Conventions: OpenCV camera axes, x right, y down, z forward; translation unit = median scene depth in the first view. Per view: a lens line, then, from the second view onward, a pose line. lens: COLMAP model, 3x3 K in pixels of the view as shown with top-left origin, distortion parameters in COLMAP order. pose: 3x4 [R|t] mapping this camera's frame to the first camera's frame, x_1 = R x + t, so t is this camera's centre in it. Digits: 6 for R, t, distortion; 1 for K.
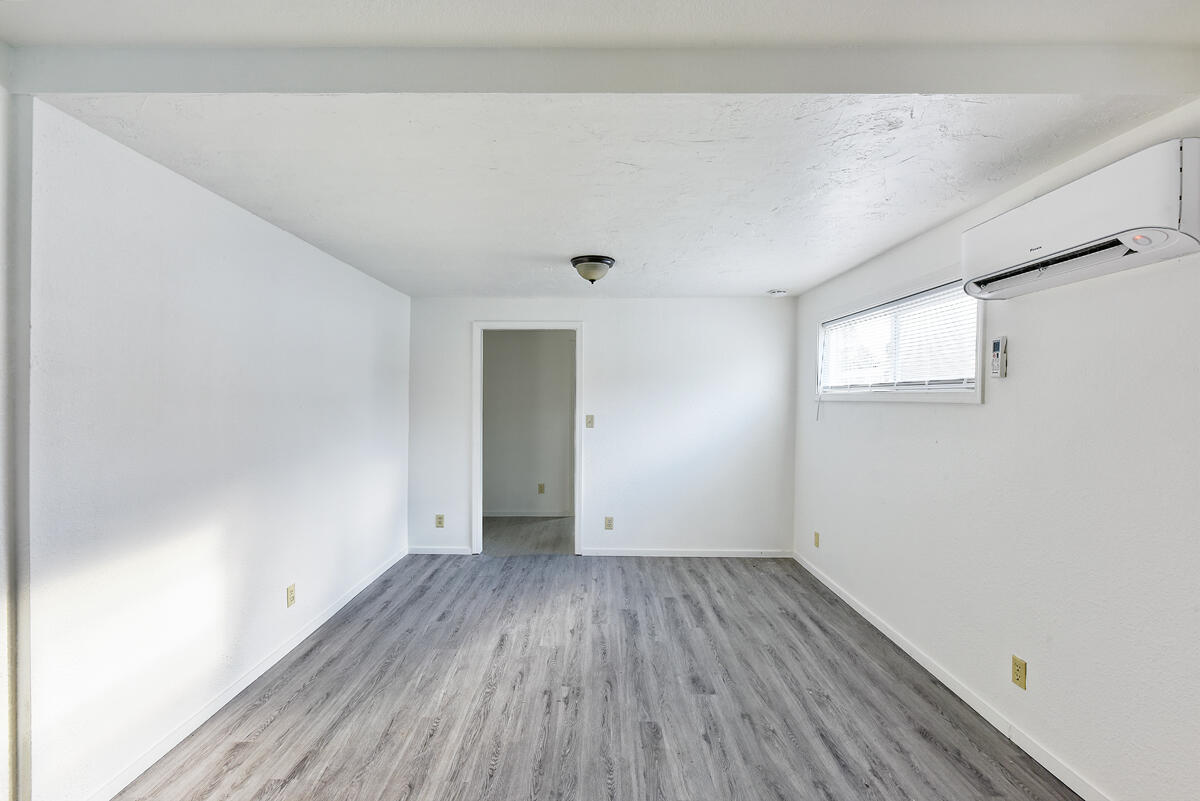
lens RADIAL K [[538.0, 0, 593.8], [0, 538.0, 400.0], [0, 0, 1]] dist [-0.016241, -0.000491]
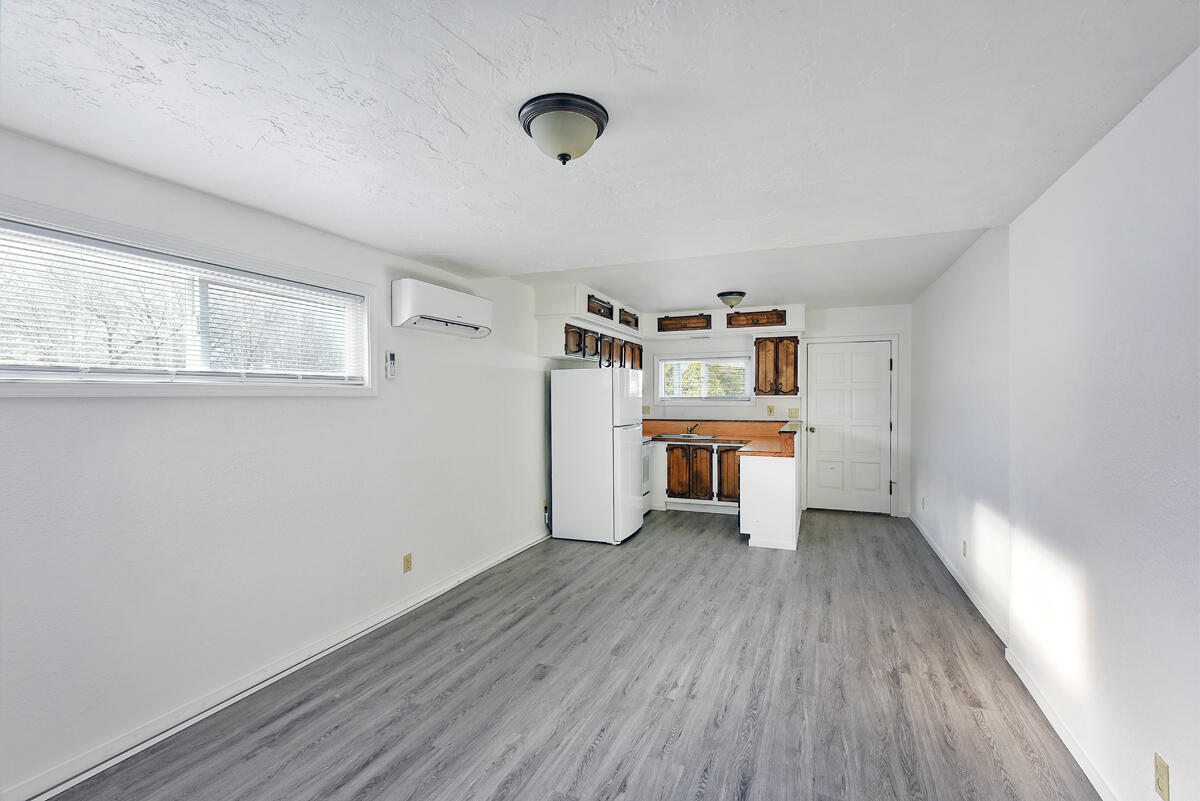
lens RADIAL K [[538.0, 0, 590.6], [0, 538.0, 398.0], [0, 0, 1]] dist [-0.016241, -0.000491]
pose [[-0.917487, -0.007211, 0.397701, -0.298514], [-0.001640, 0.999896, 0.014346, -0.009133], [-0.397763, 0.012510, -0.917403, 1.936898]]
